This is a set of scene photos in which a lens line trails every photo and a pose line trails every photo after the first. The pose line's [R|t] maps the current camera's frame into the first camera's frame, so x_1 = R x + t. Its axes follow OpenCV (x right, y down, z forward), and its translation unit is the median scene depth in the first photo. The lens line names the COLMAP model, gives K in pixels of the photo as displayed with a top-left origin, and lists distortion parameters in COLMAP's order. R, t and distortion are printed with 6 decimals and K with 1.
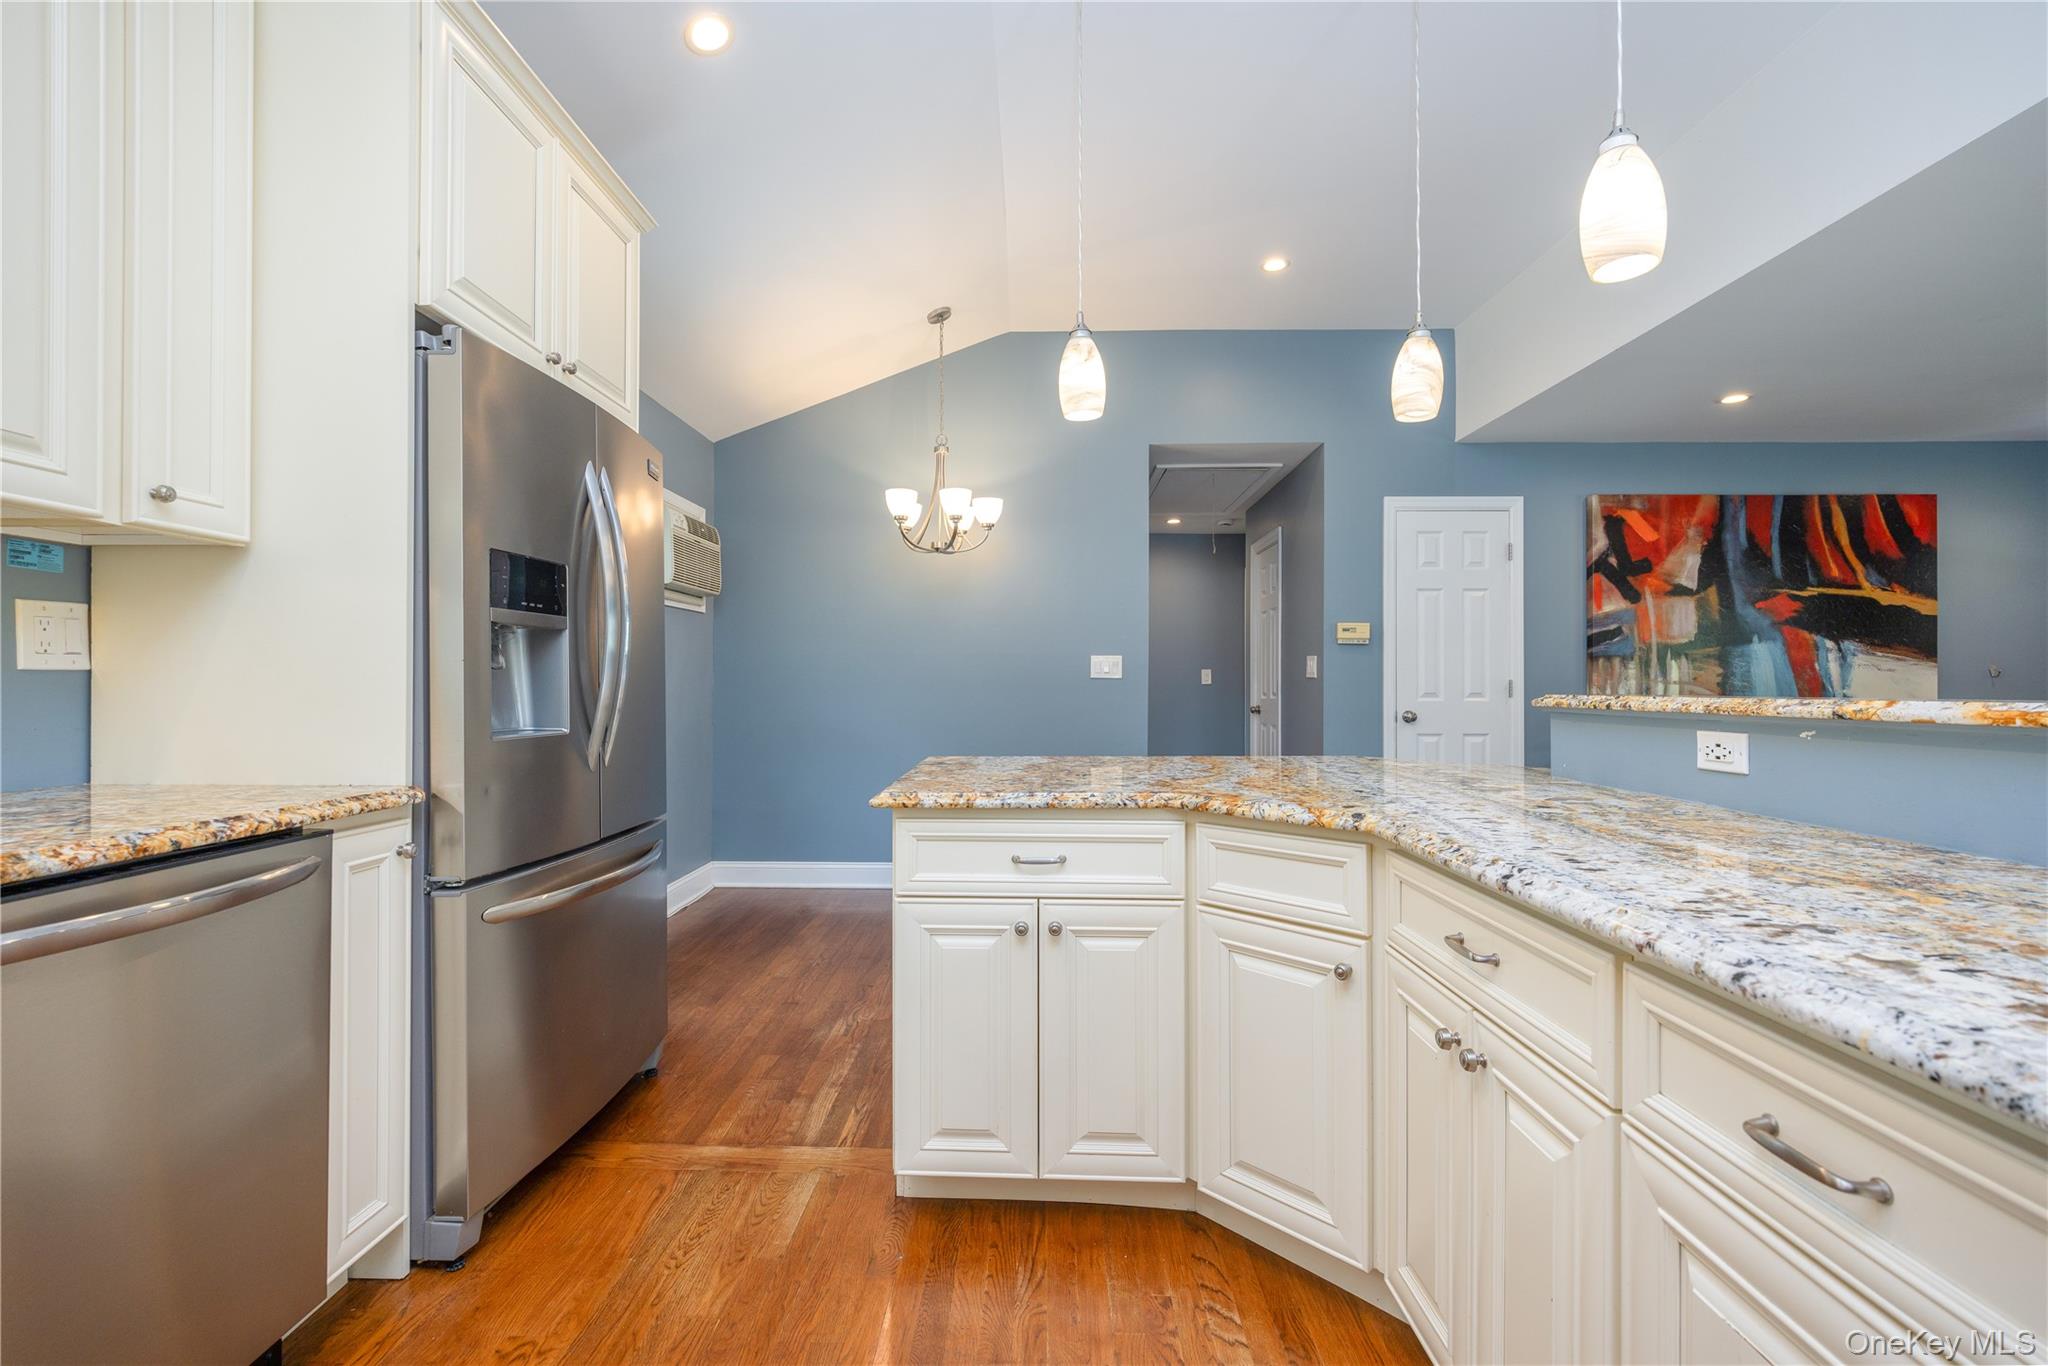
lens RADIAL K [[892.2, 0, 1024.0], [0, 892.2, 683.0], [0, 0, 1]] dist [0.016922, -0.021678]
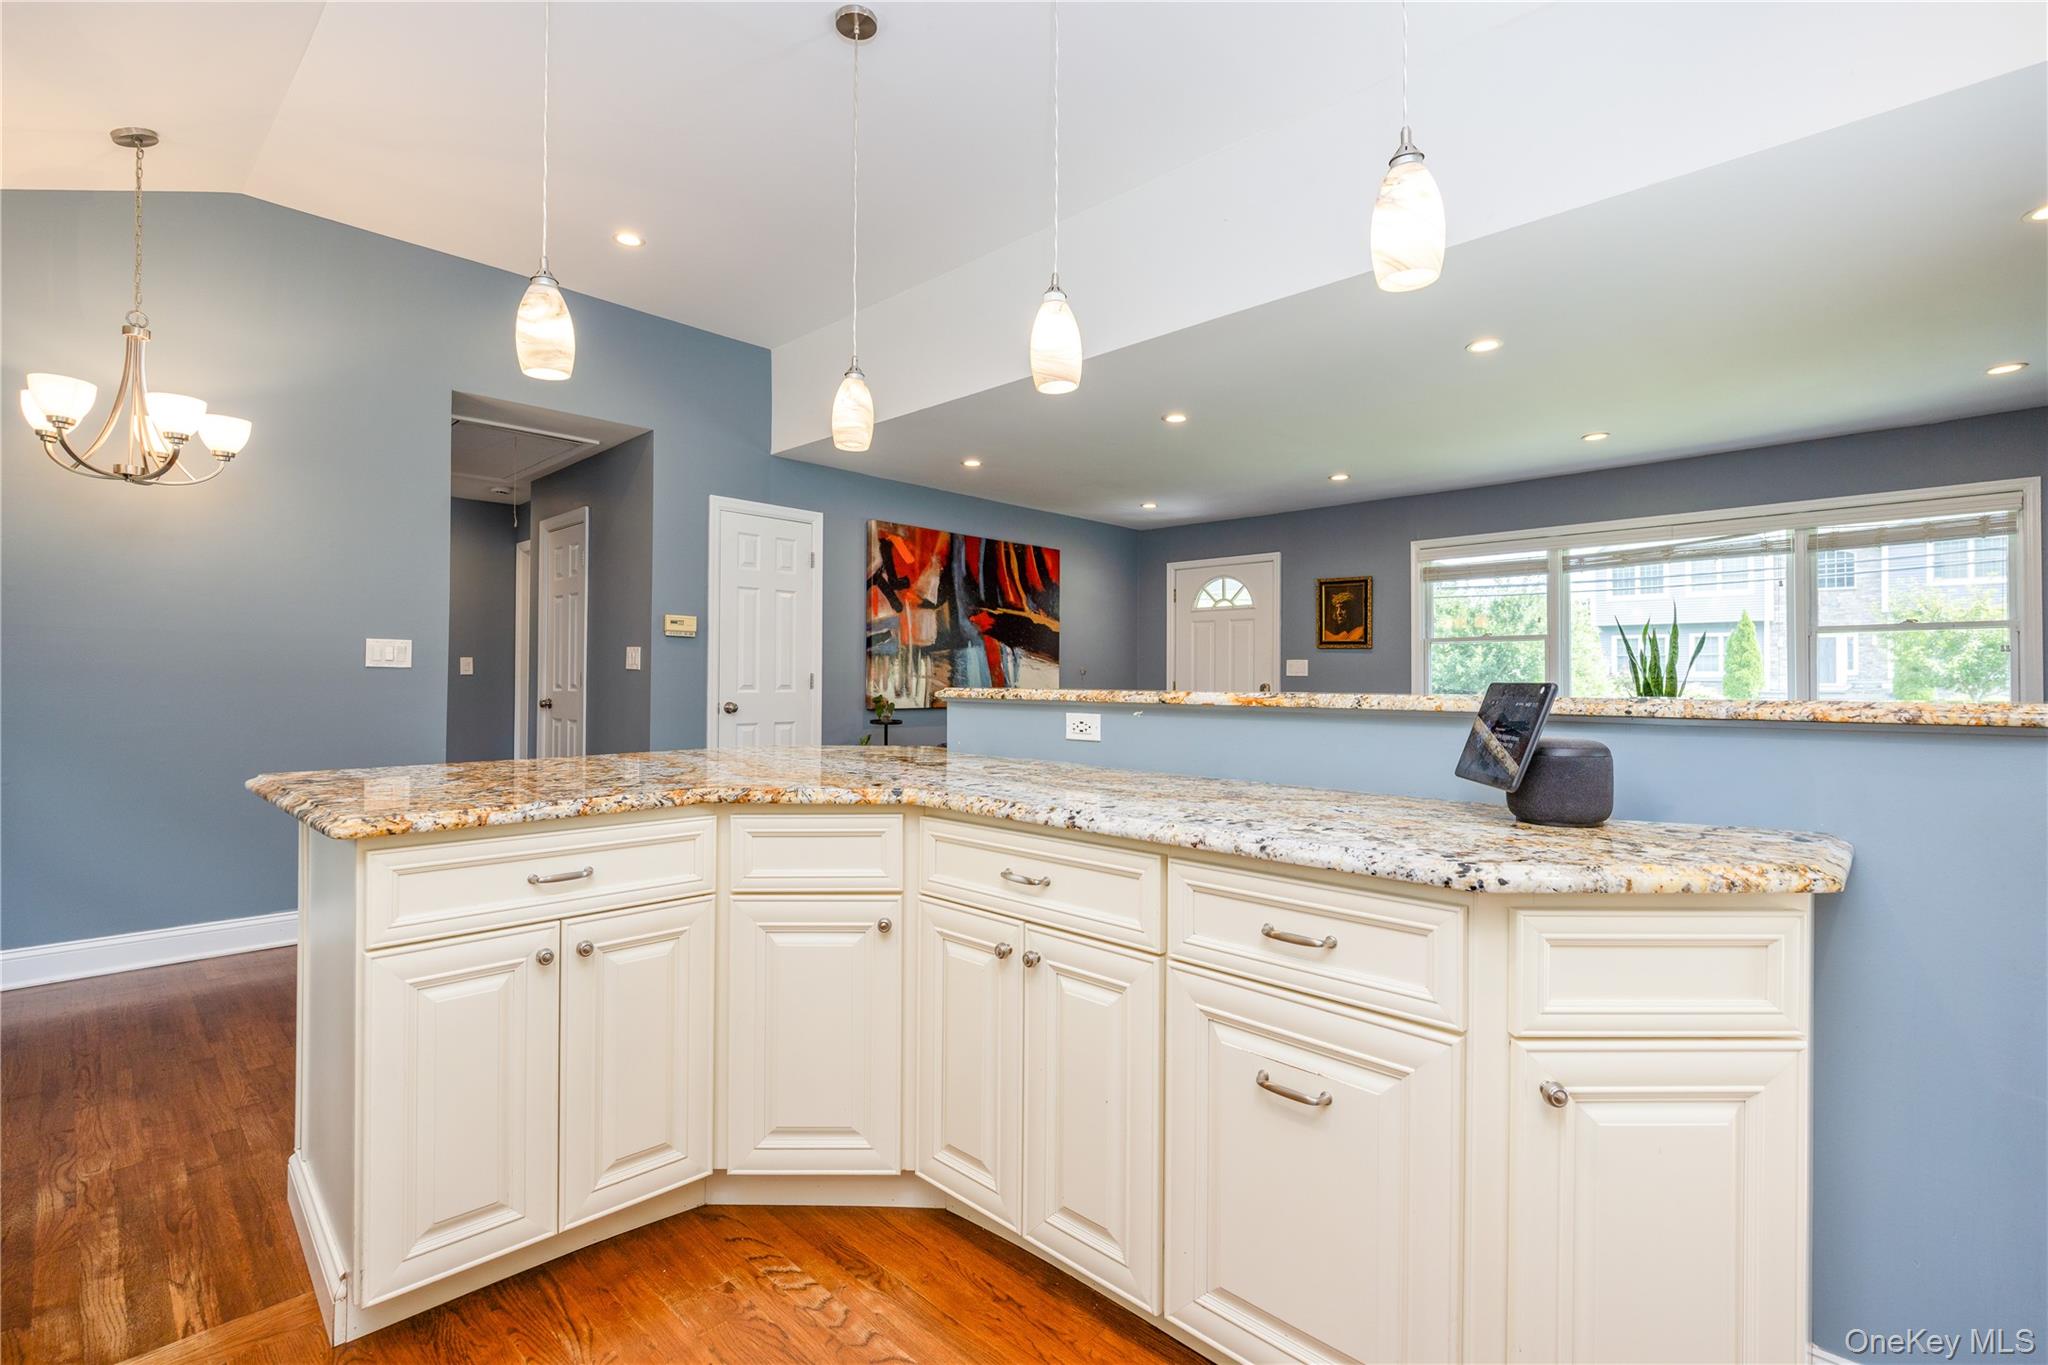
lens RADIAL K [[923.1, 0, 1021.0], [0, 923.1, 671.5], [0, 0, 1]] dist [0.002060, -0.003681]
pose [[0.677815, 0.010106, 0.735163, -0.136562], [-0.008466, 0.999947, -0.005940, -0.001464], [-0.735184, -0.002198, 0.677864, 0.015949]]
